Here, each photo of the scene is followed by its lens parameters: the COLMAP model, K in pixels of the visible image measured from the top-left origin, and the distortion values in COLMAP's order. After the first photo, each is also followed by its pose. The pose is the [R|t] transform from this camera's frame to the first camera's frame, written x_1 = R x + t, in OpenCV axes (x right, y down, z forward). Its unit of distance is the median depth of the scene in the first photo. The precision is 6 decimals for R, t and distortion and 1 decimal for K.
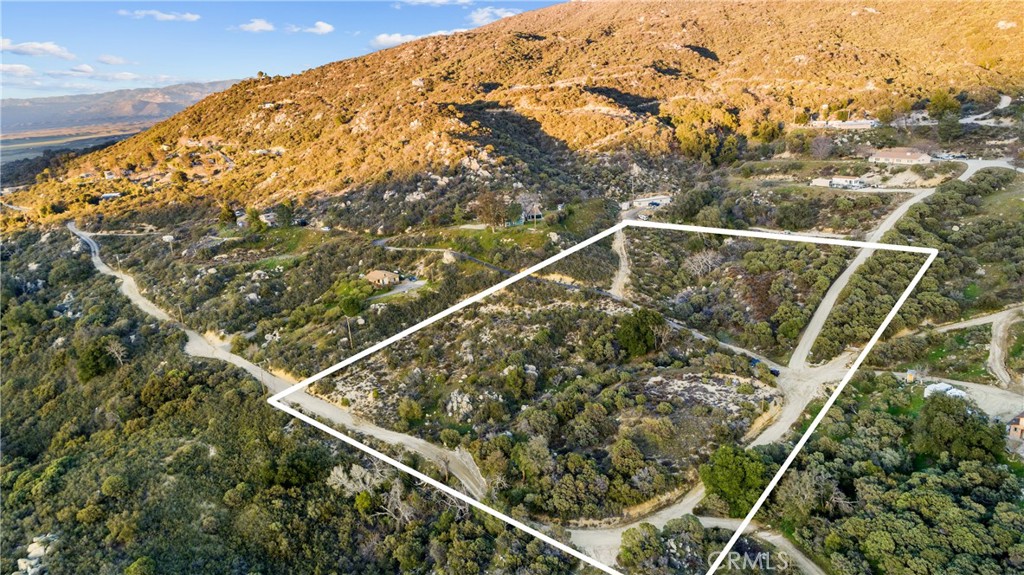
lens RADIAL K [[690.6, 0, 513.8], [0, 690.6, 288.3], [0, 0, 1]] dist [-0.008906, 0.005065]
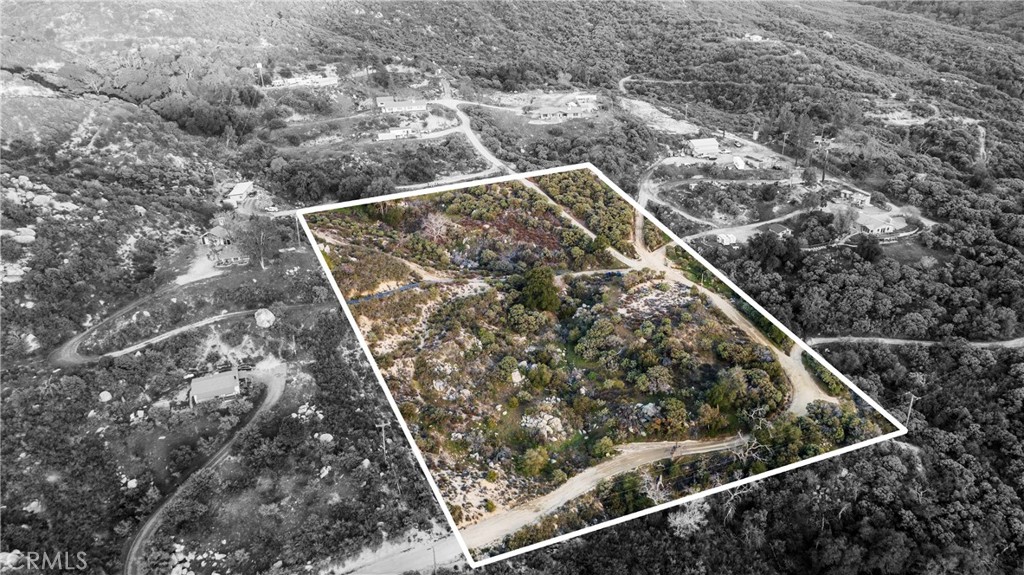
lens RADIAL K [[690.6, 0, 513.8], [0, 690.6, 288.3], [0, 0, 1]] dist [-0.008906, 0.005065]
pose [[0.330878, -0.347290, 0.877445, -0.602846], [0.278464, 0.924347, 0.260847, -0.181398], [-0.901653, 0.158028, 0.402554, 0.469606]]
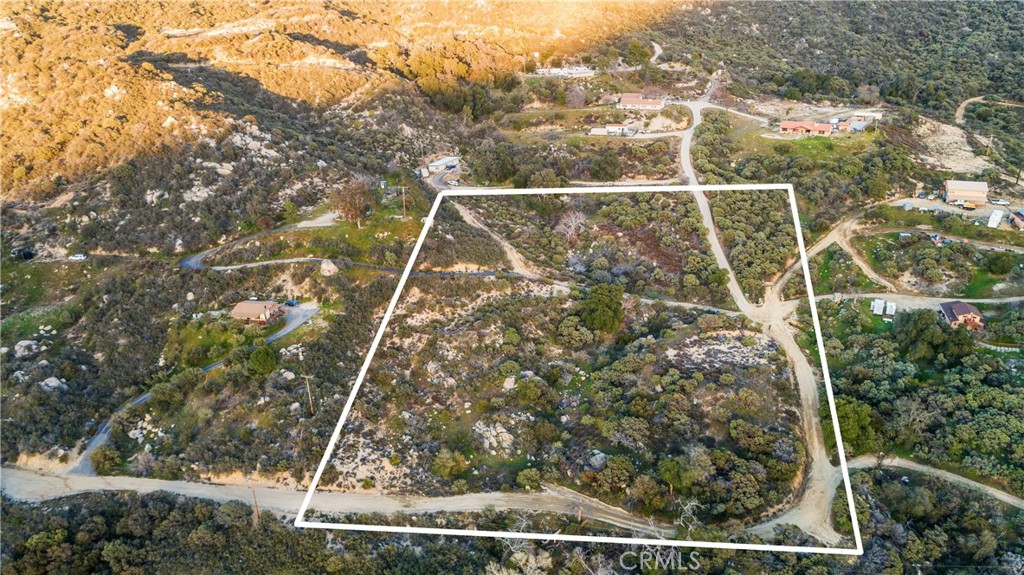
lens RADIAL K [[690.6, 0, 513.8], [0, 690.6, 288.3], [0, 0, 1]] dist [-0.008906, 0.005065]
pose [[0.800329, -0.211355, 0.561072, -0.372012], [0.156485, 0.977005, 0.144822, -0.102258], [-0.578779, -0.028106, 0.815000, 0.202764]]
